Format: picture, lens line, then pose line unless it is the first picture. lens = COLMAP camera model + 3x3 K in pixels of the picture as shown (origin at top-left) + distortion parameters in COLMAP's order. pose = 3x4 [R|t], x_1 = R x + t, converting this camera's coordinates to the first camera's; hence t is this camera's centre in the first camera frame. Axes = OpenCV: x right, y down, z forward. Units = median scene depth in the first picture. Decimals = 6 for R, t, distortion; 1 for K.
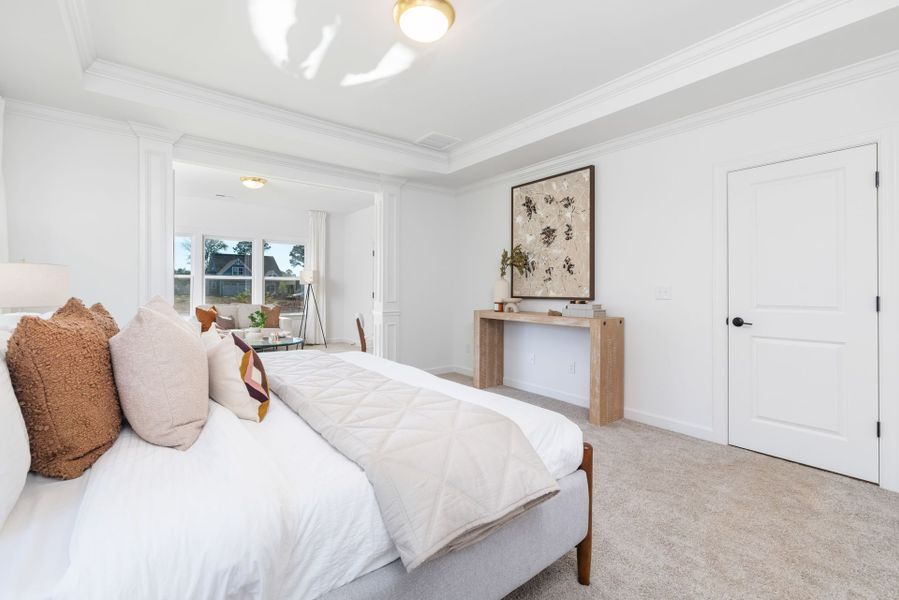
lens RADIAL K [[392.9, 0, 455.7], [0, 392.9, 293.4], [0, 0, 1]] dist [0.001886, -0.000265]
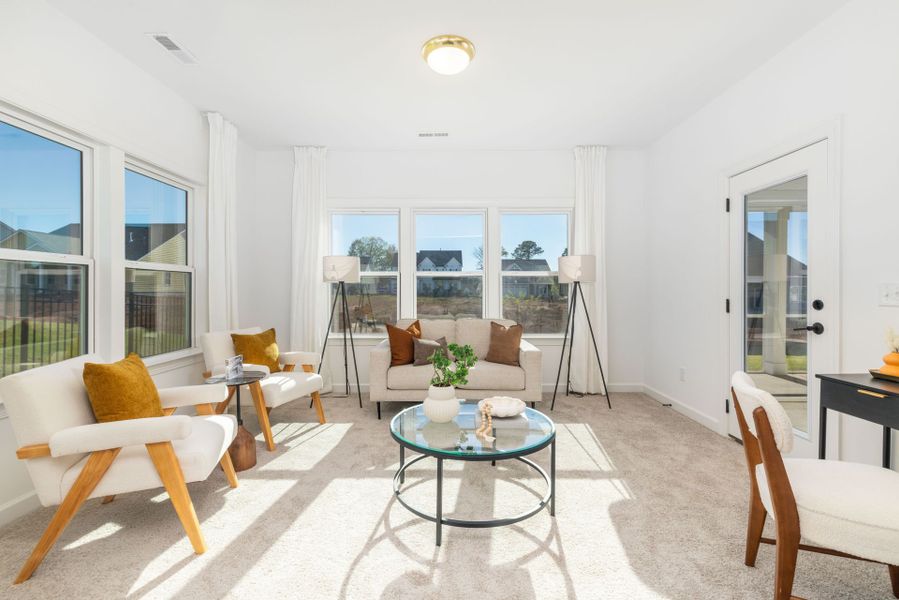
lens RADIAL K [[392.9, 0, 453.4], [0, 392.9, 298.2], [0, 0, 1]] dist [0.001886, -0.000265]
pose [[0.782947, 0.001504, -0.622086, -0.173937], [0.002827, 0.999978, 0.005976, -0.005573], [0.622081, -0.006438, 0.782926, 0.485916]]
